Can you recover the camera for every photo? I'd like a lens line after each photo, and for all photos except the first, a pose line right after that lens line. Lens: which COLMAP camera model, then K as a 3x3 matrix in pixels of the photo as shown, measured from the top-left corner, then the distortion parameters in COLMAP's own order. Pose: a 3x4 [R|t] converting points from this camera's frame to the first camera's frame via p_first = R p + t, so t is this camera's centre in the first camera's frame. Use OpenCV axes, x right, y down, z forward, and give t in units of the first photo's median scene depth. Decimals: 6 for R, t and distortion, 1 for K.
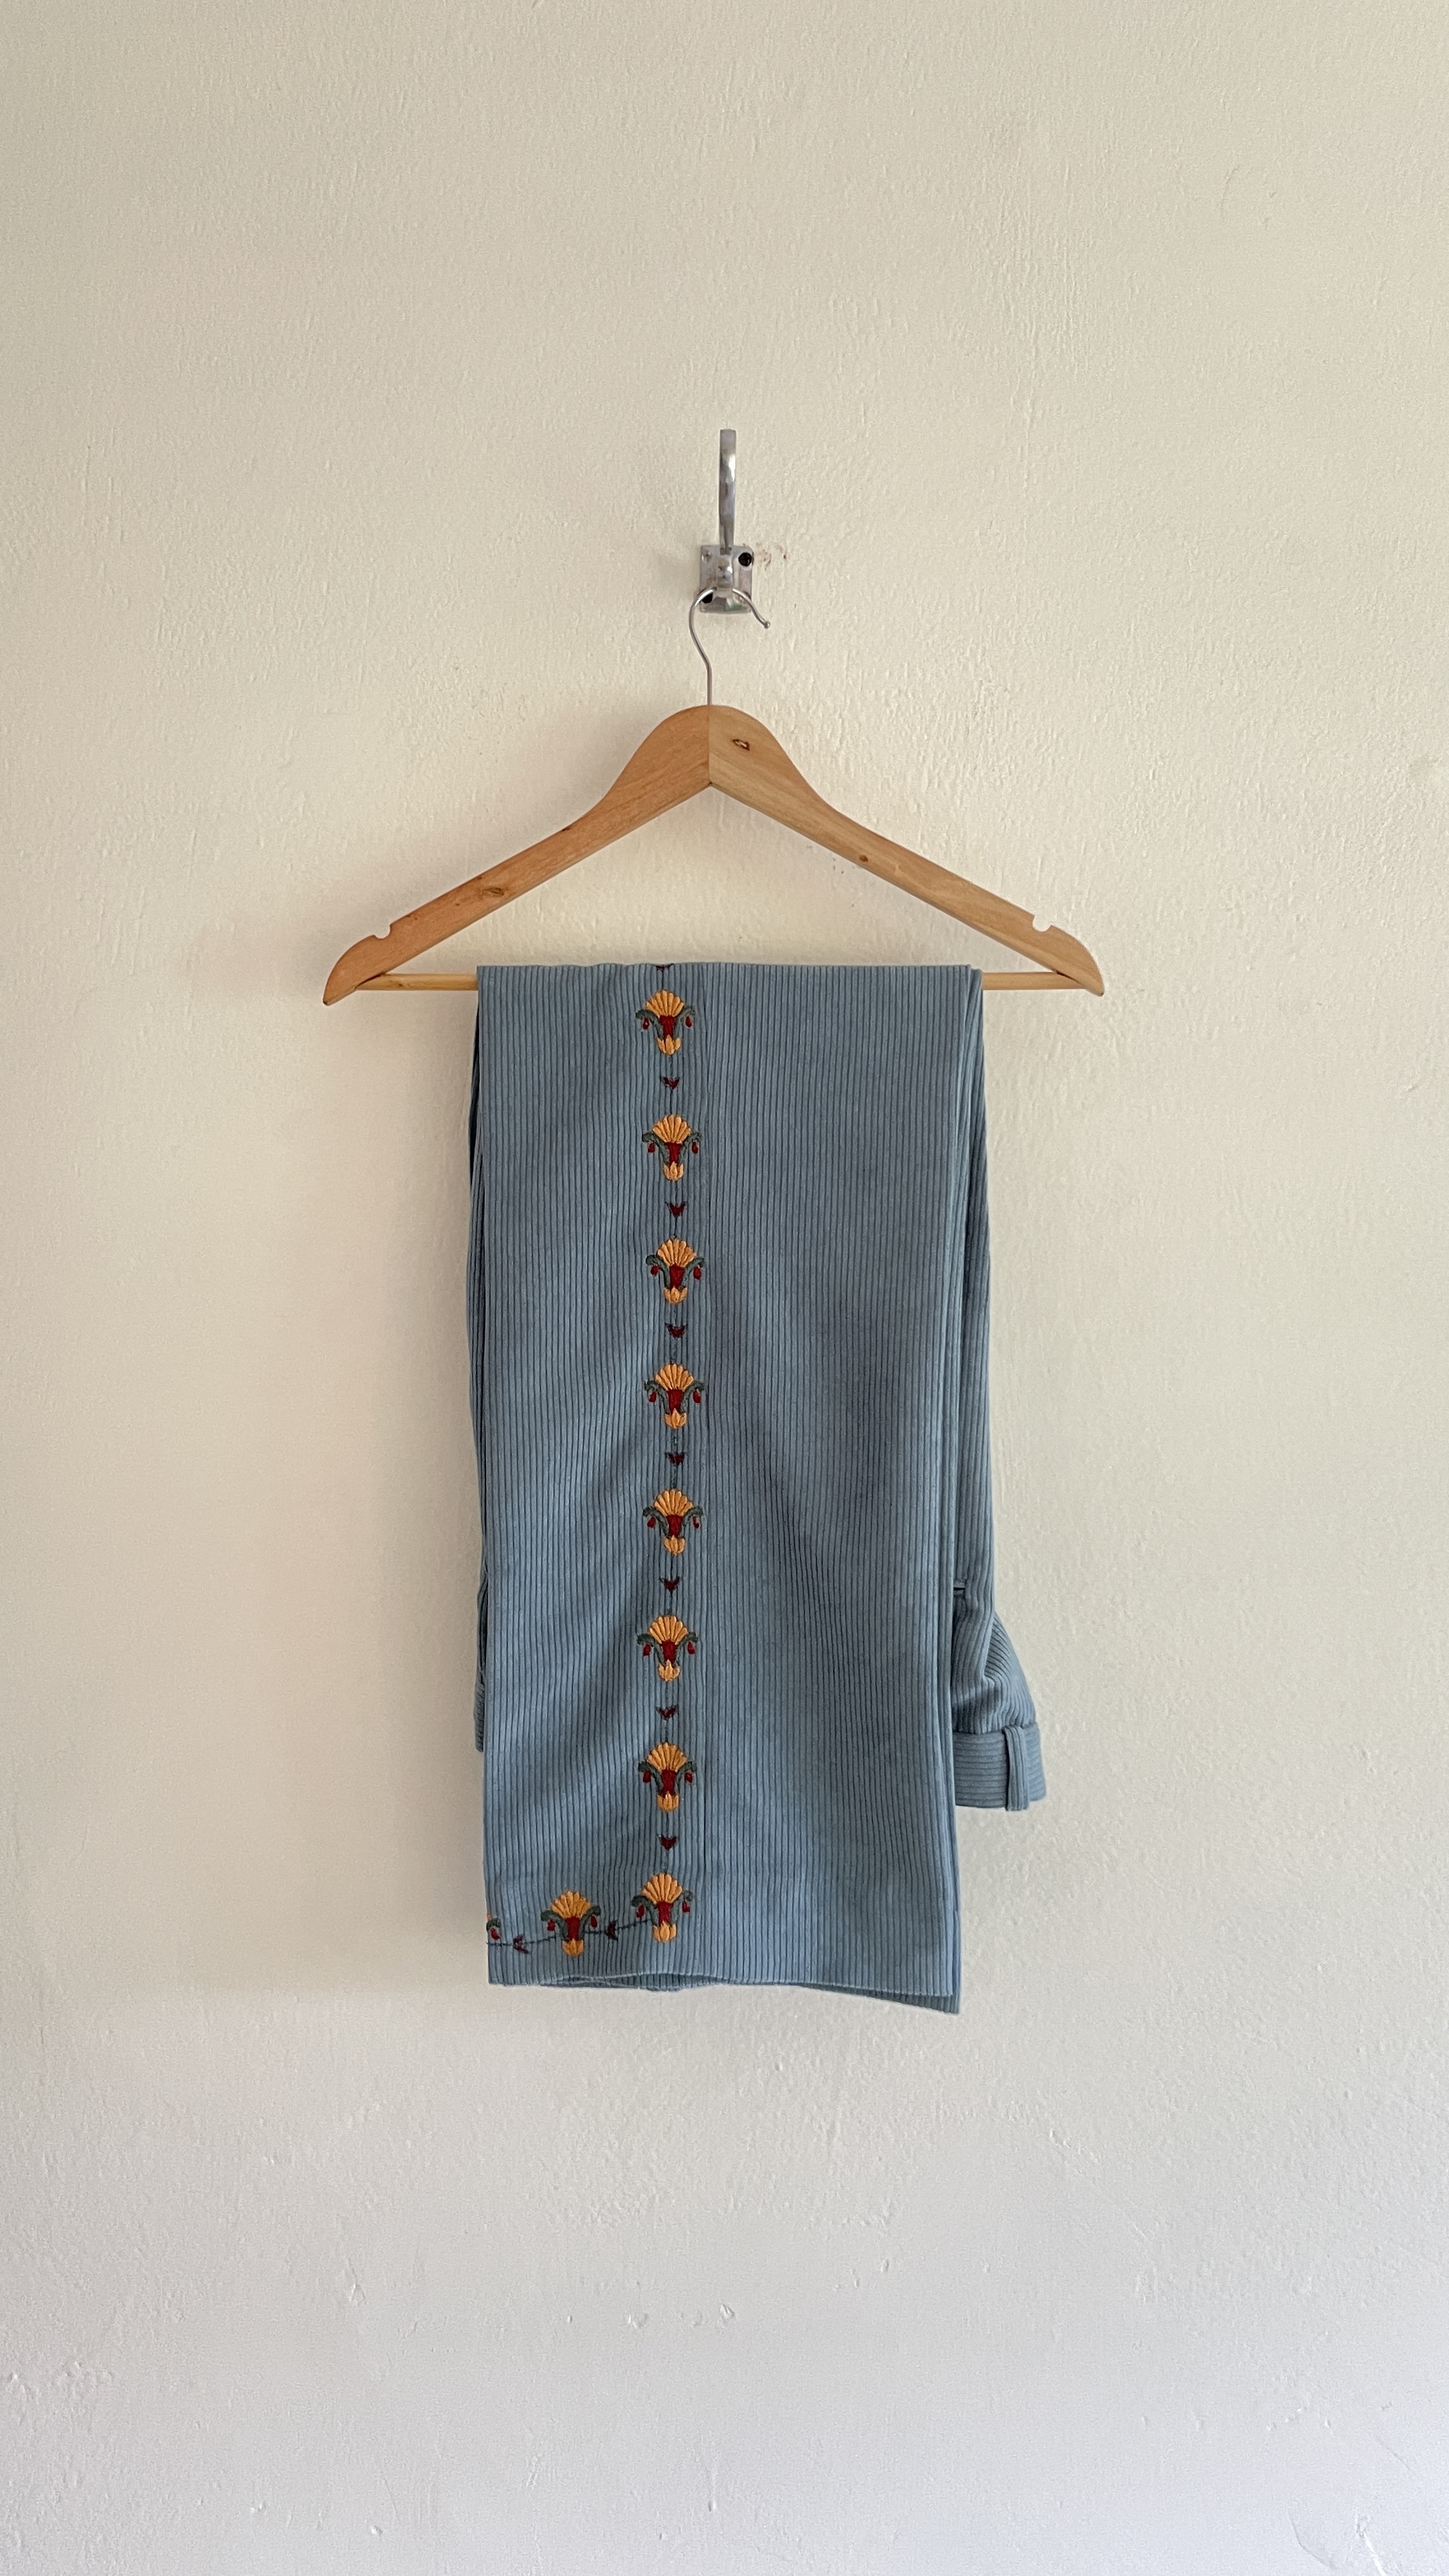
lens RADIAL K [[2042.7, 0, 738.9], [0, 2042.7, 1297.8], [0, 0, 1]] dist [0.100620, -0.174714]
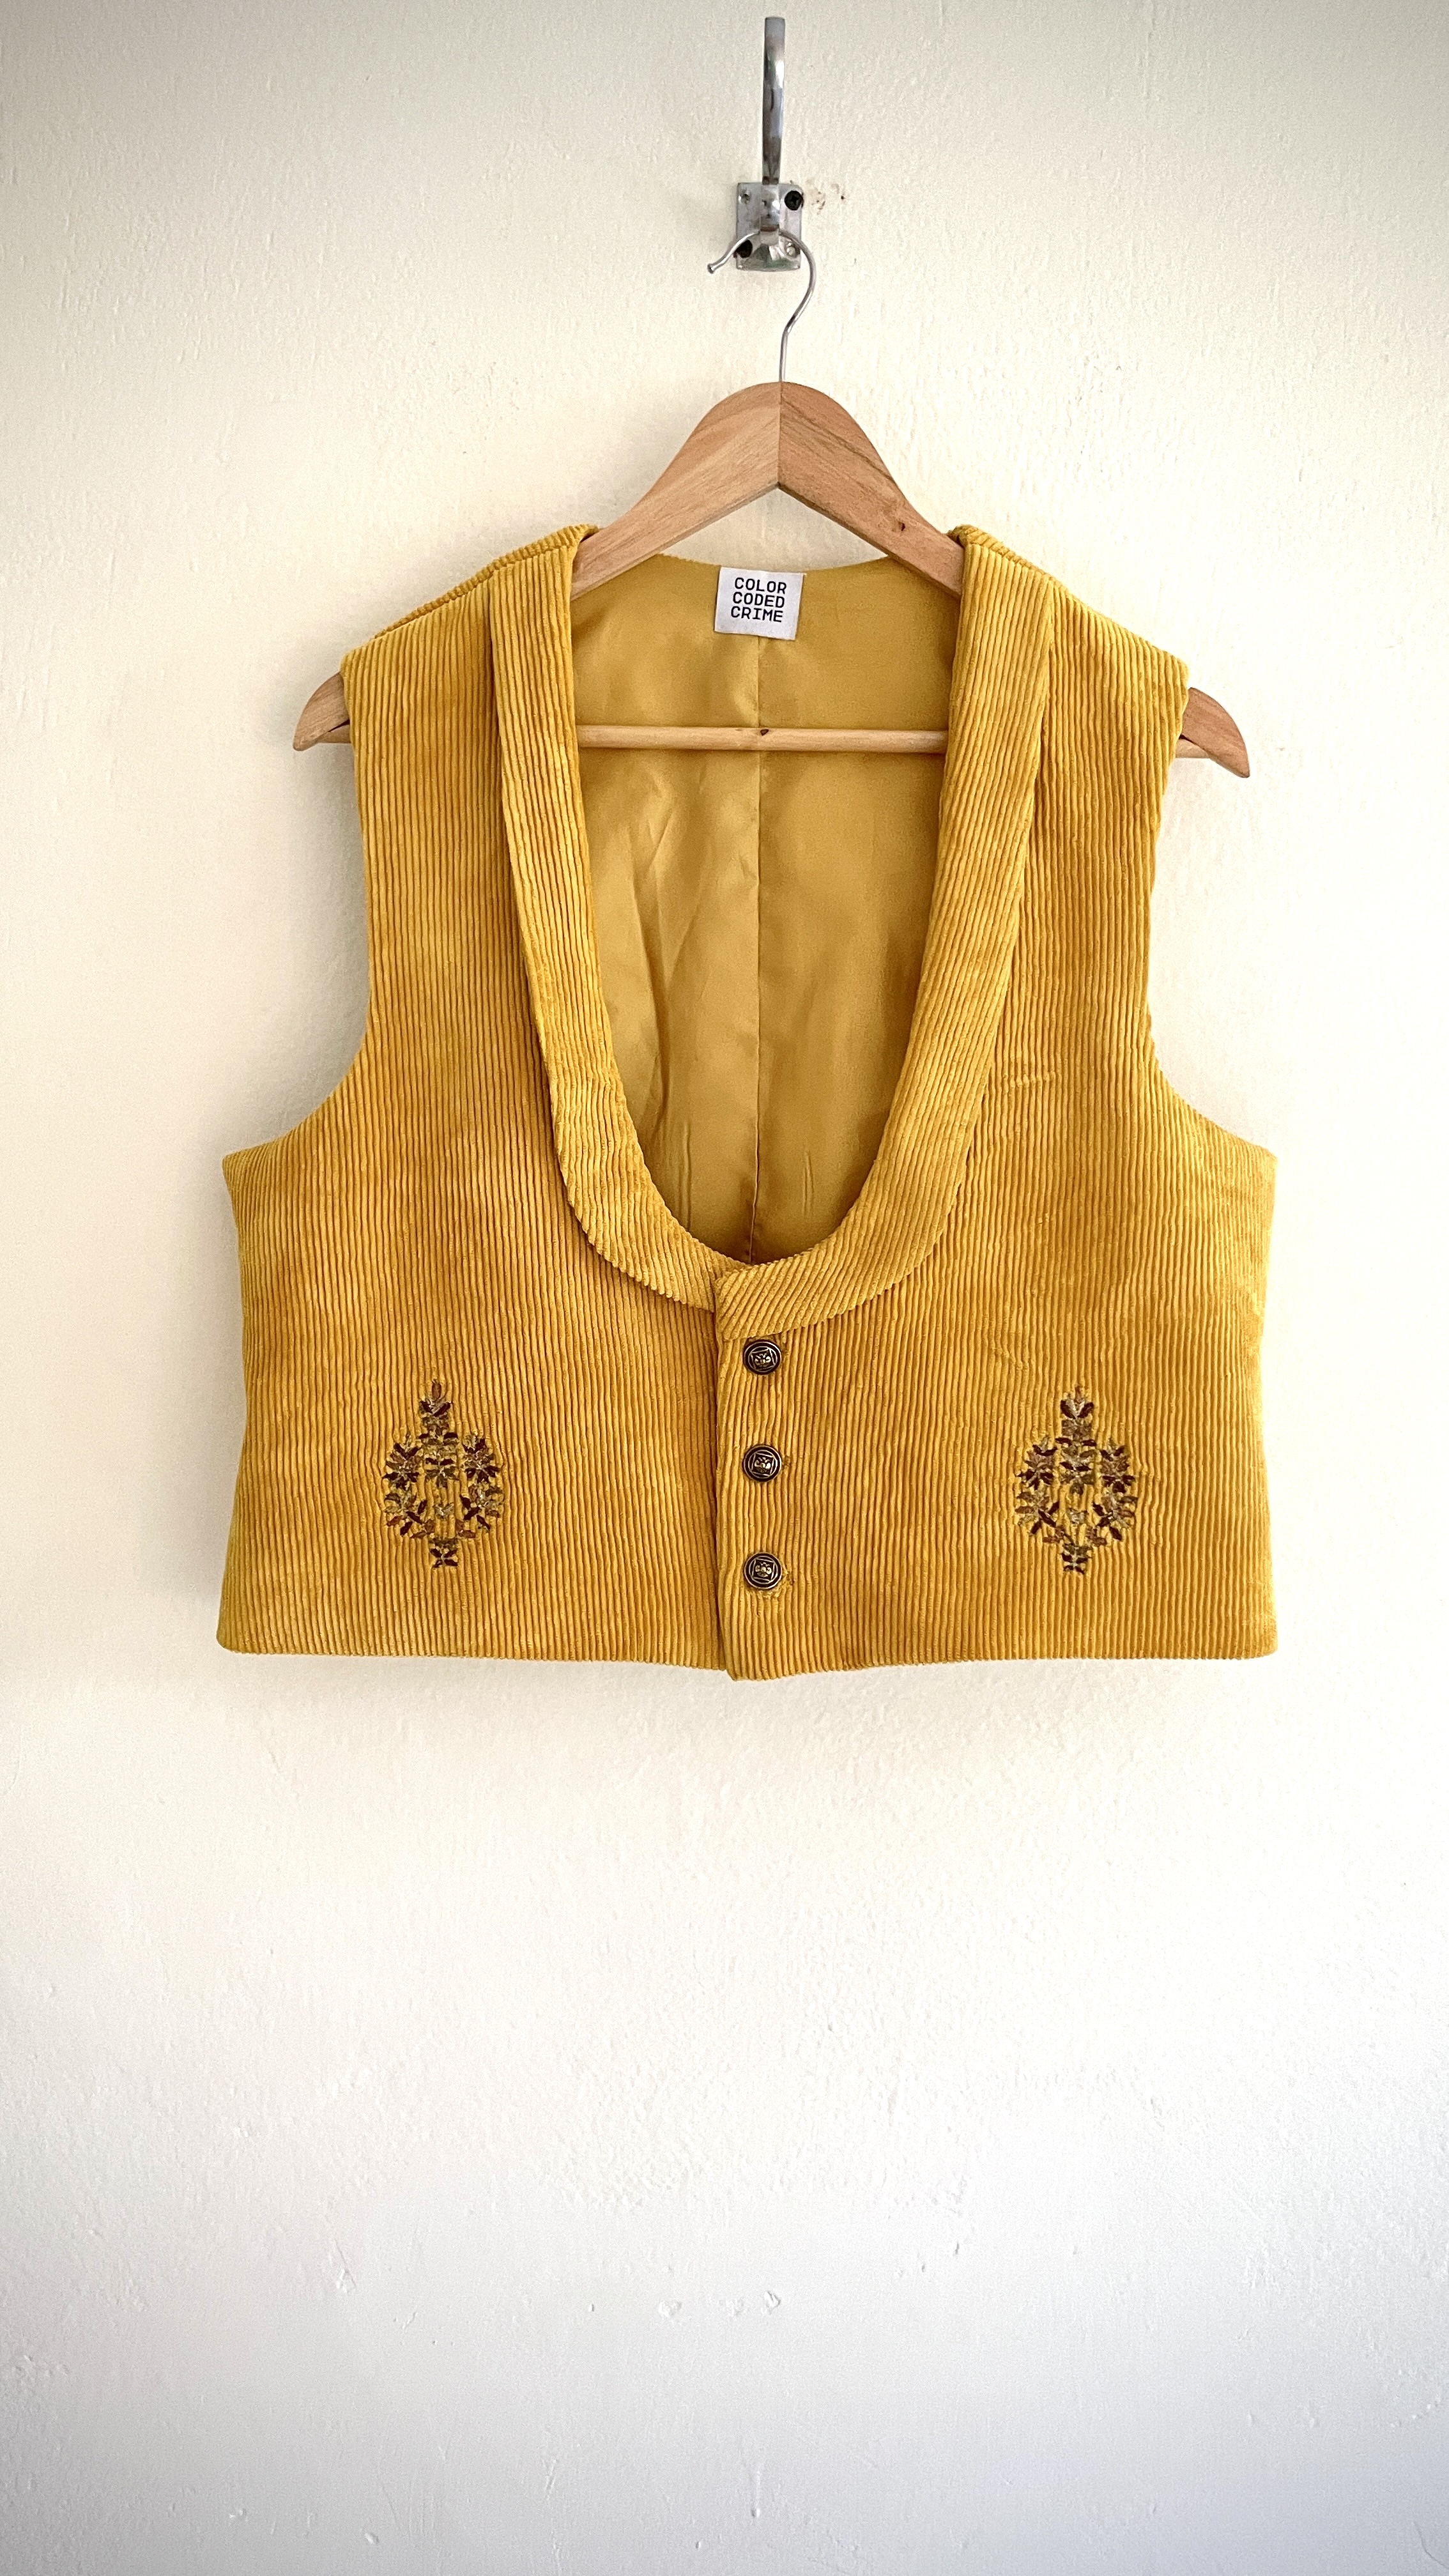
lens RADIAL K [[1976.2, 0, 730.0], [0, 1976.2, 1281.1], [0, 0, 1]] dist [0.087116, -0.141400]
pose [[0.999996, -0.002879, -0.000285, -0.022153], [0.002892, 0.997160, 0.075260, 0.000323], [0.000067, -0.075261, 0.997164, 0.195664]]
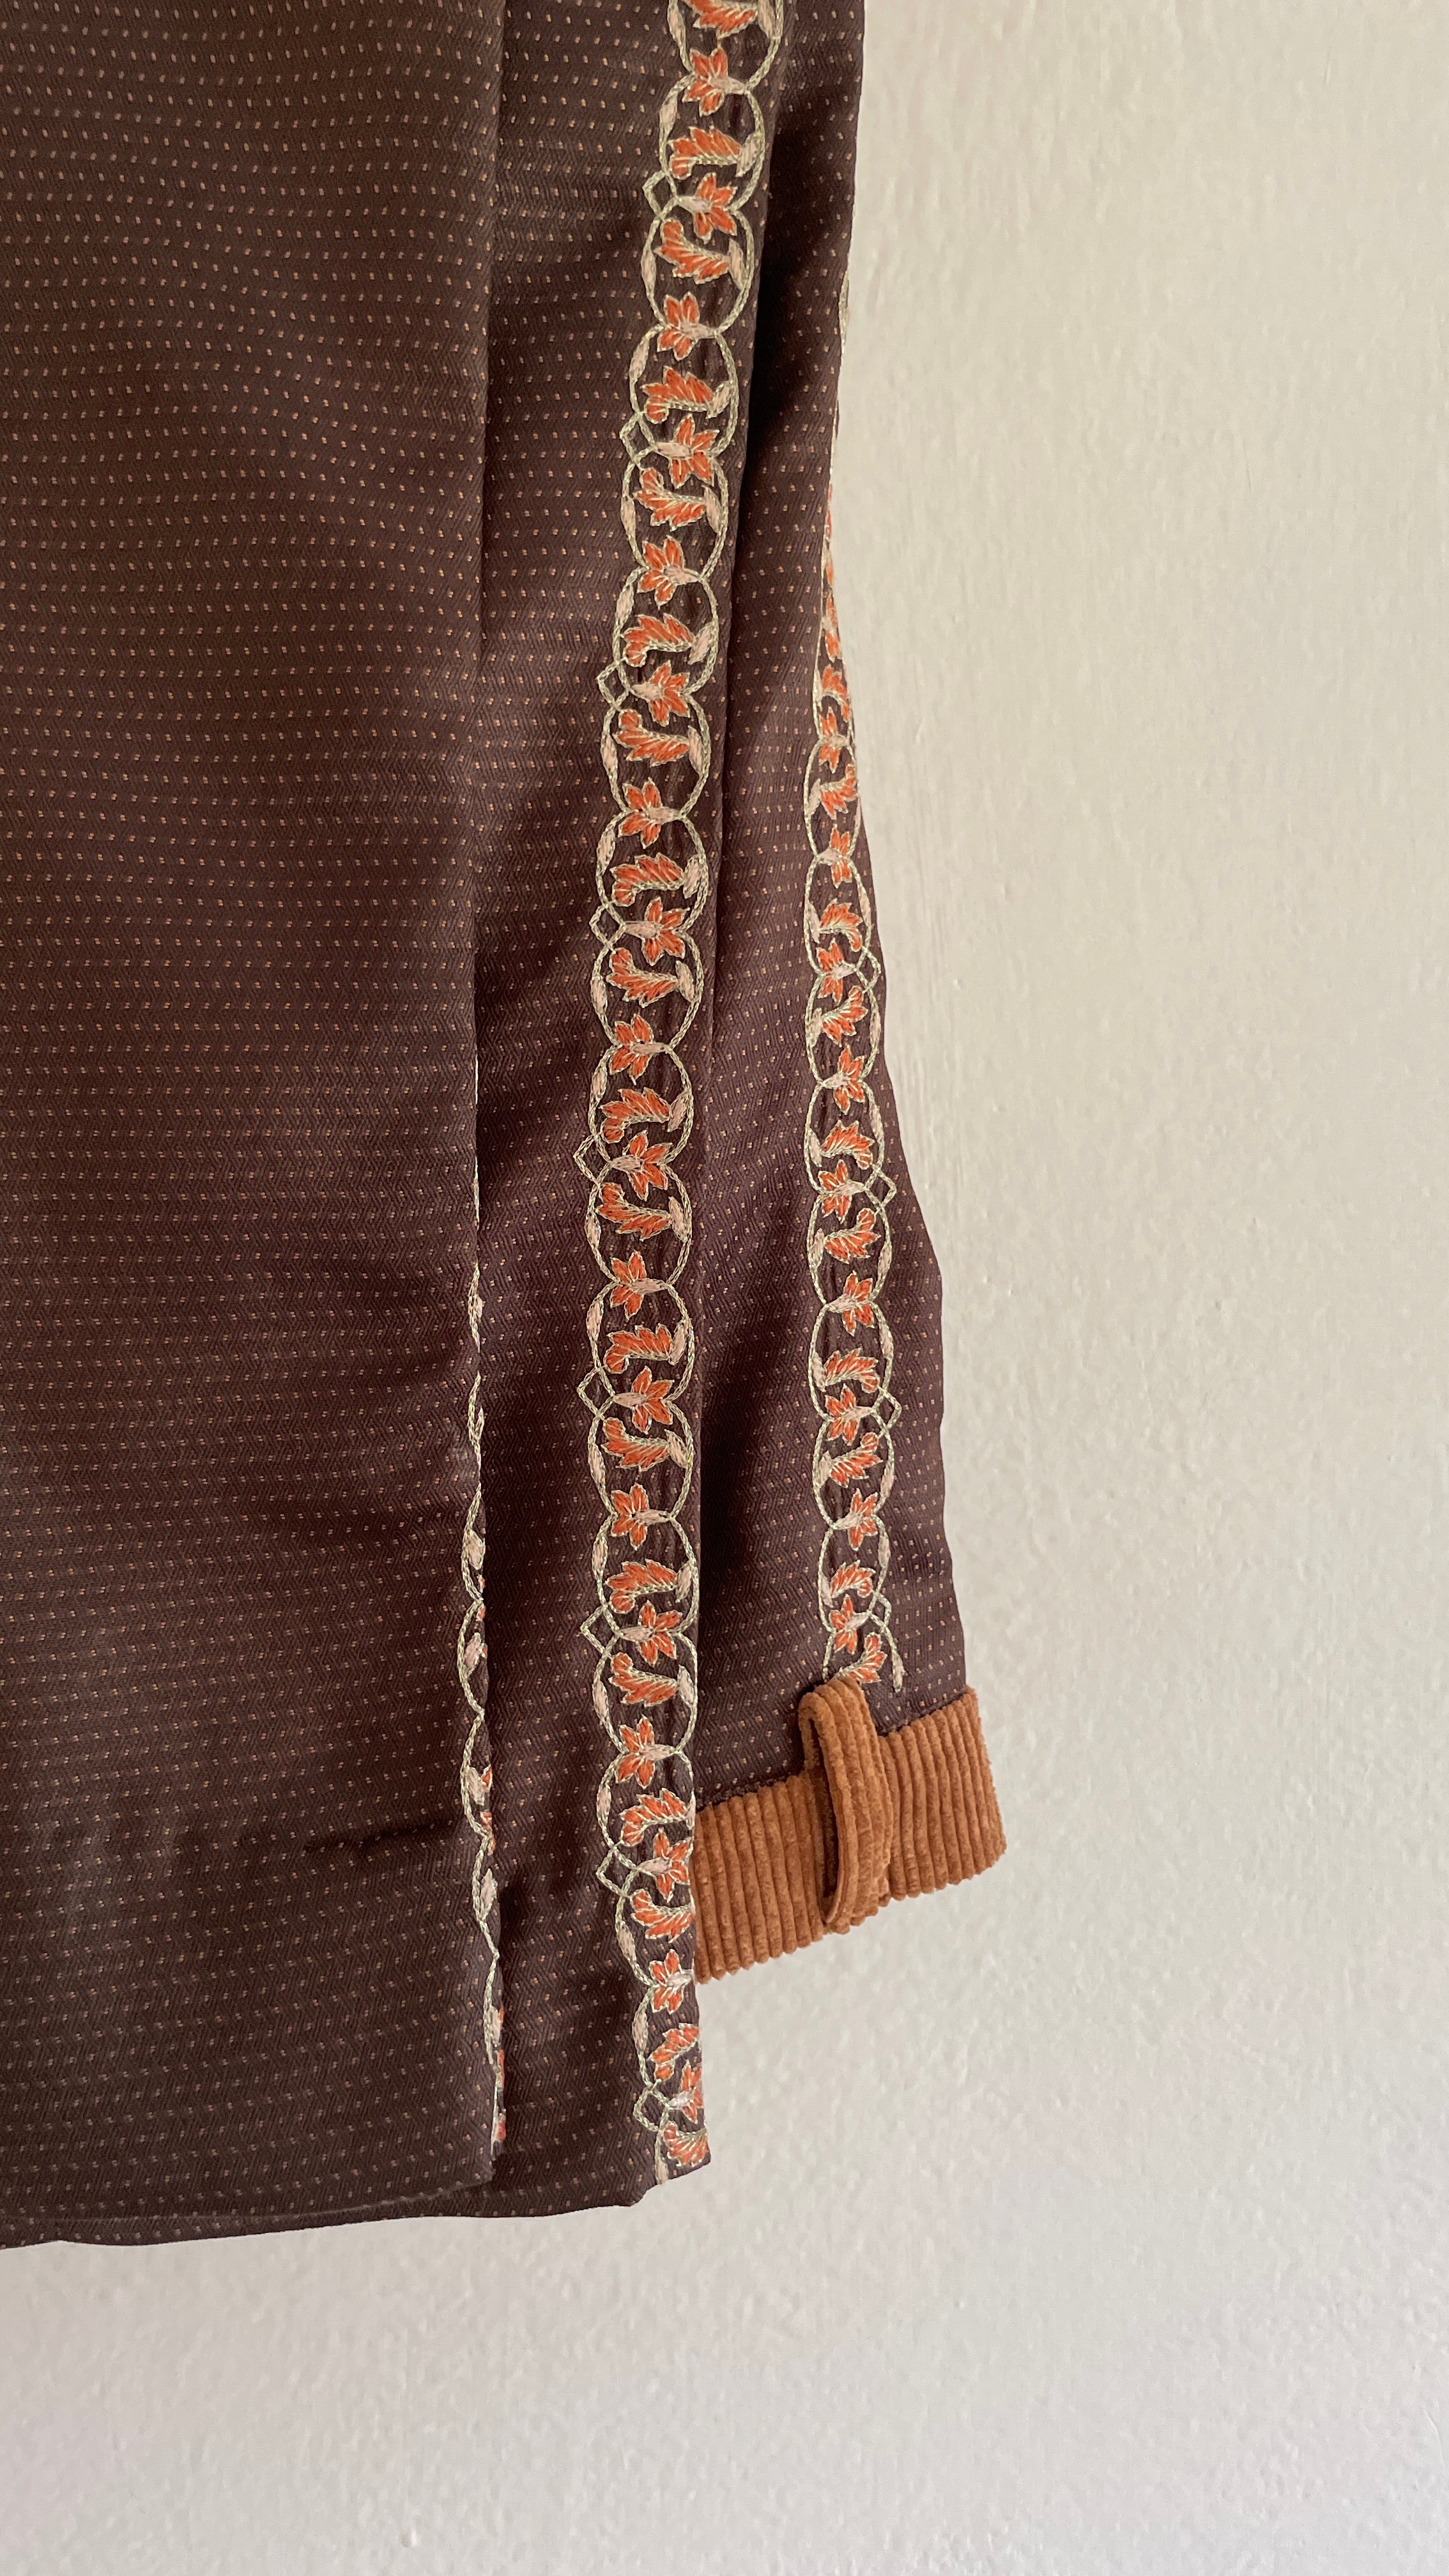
lens RADIAL K [[2042.7, 0, 738.9], [0, 2042.7, 1297.8], [0, 0, 1]] dist [0.100620, -0.174714]
pose [[0.988384, -0.048821, 0.143922, 0.037871], [0.027379, 0.988704, 0.147359, 0.053725], [-0.149490, -0.141707, 0.978556, 0.603552]]
